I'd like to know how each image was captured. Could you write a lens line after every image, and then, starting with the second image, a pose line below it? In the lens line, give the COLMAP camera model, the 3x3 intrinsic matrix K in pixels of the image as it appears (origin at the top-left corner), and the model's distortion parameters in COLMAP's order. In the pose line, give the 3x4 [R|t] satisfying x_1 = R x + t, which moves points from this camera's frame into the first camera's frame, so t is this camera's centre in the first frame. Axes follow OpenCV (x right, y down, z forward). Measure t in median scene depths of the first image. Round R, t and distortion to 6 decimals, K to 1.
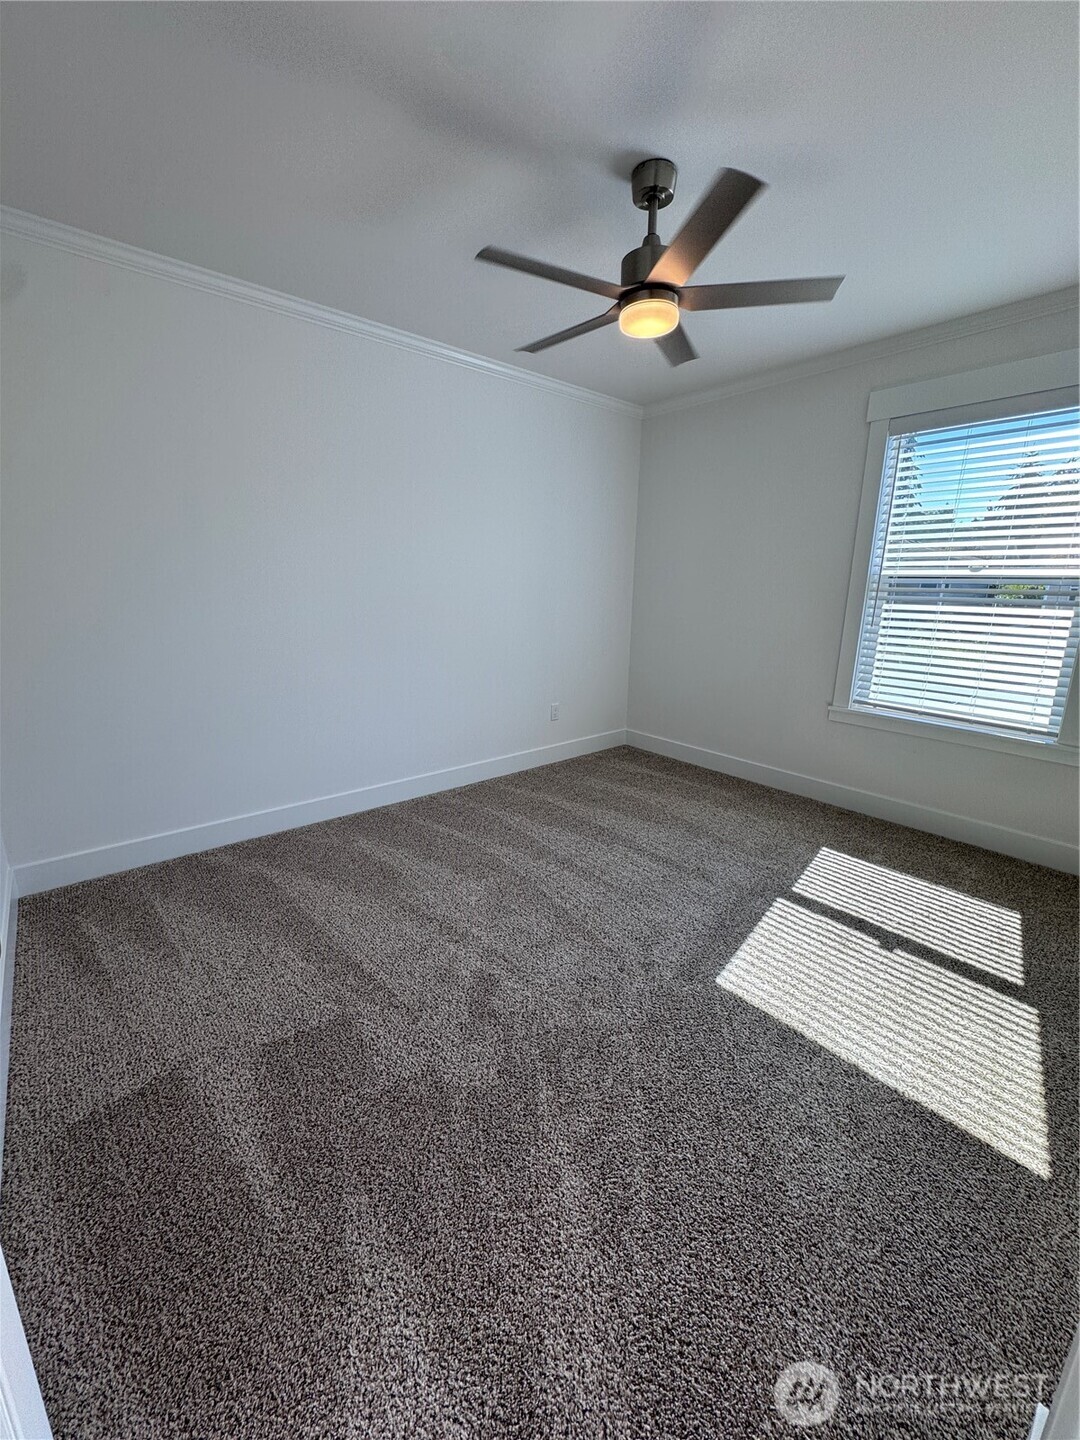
lens RADIAL K [[574.0, 0, 541.4], [0, 574.0, 718.7], [0, 0, 1]] dist [-0.003807, 0.000849]
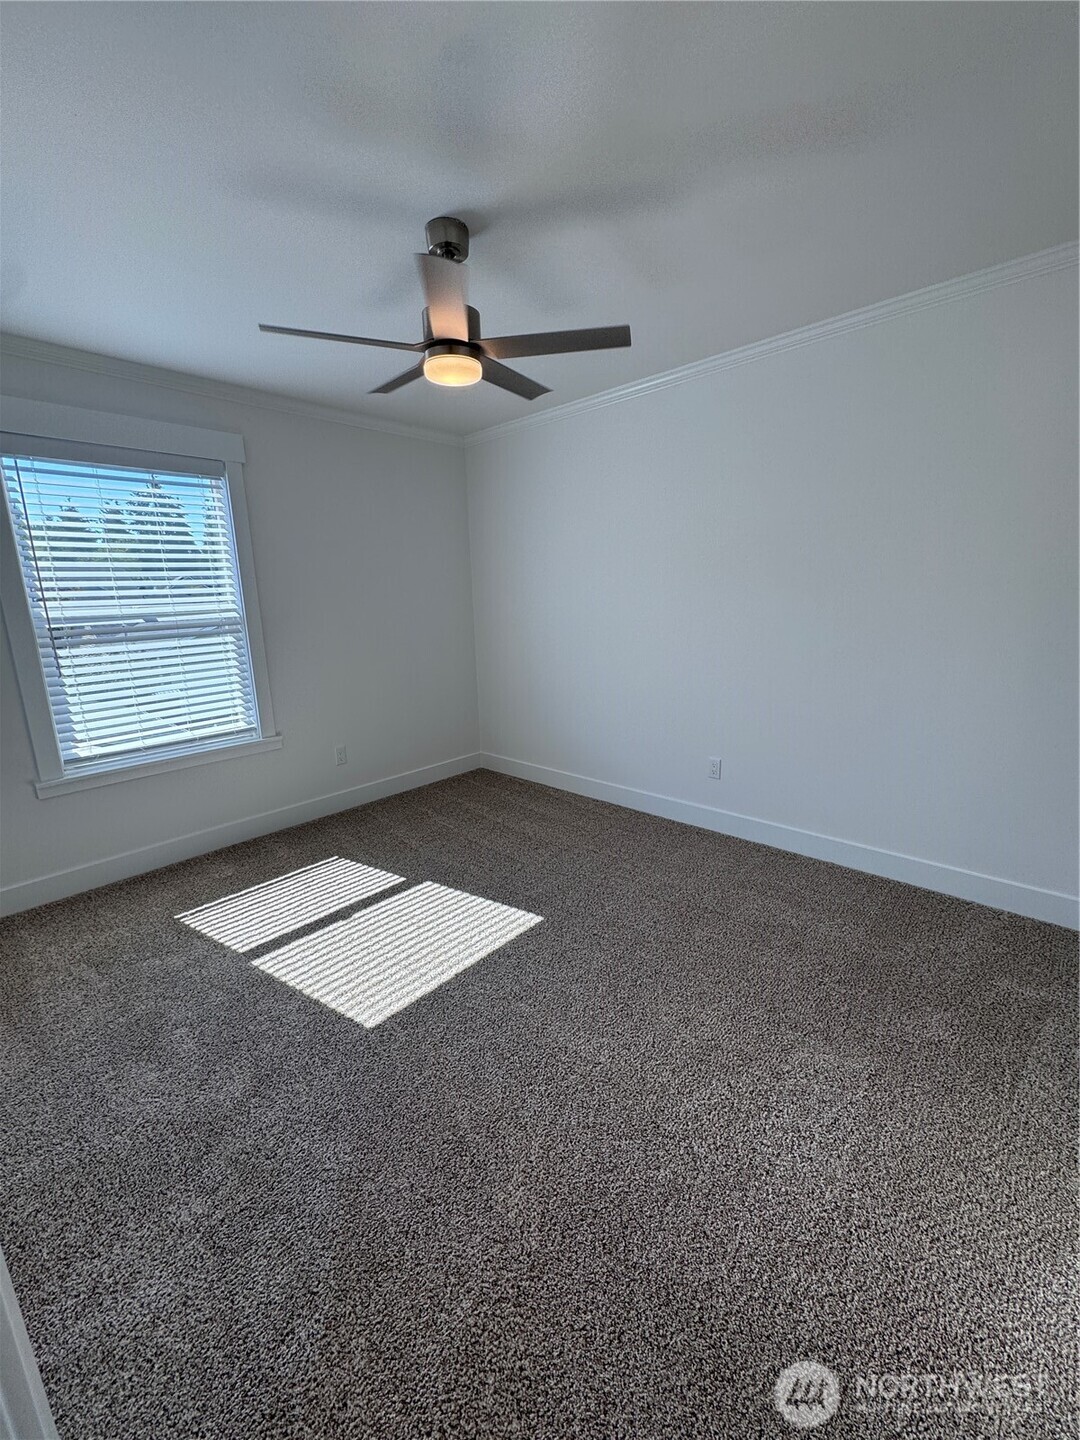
lens RADIAL K [[574.0, 0, 541.4], [0, 574.0, 718.7], [0, 0, 1]] dist [-0.003807, 0.000849]
pose [[-0.070401, -0.218305, 0.973338, -0.496943], [0.289070, 0.929425, 0.229364, -0.142182], [-0.954716, 0.297510, -0.002327, 0.538599]]
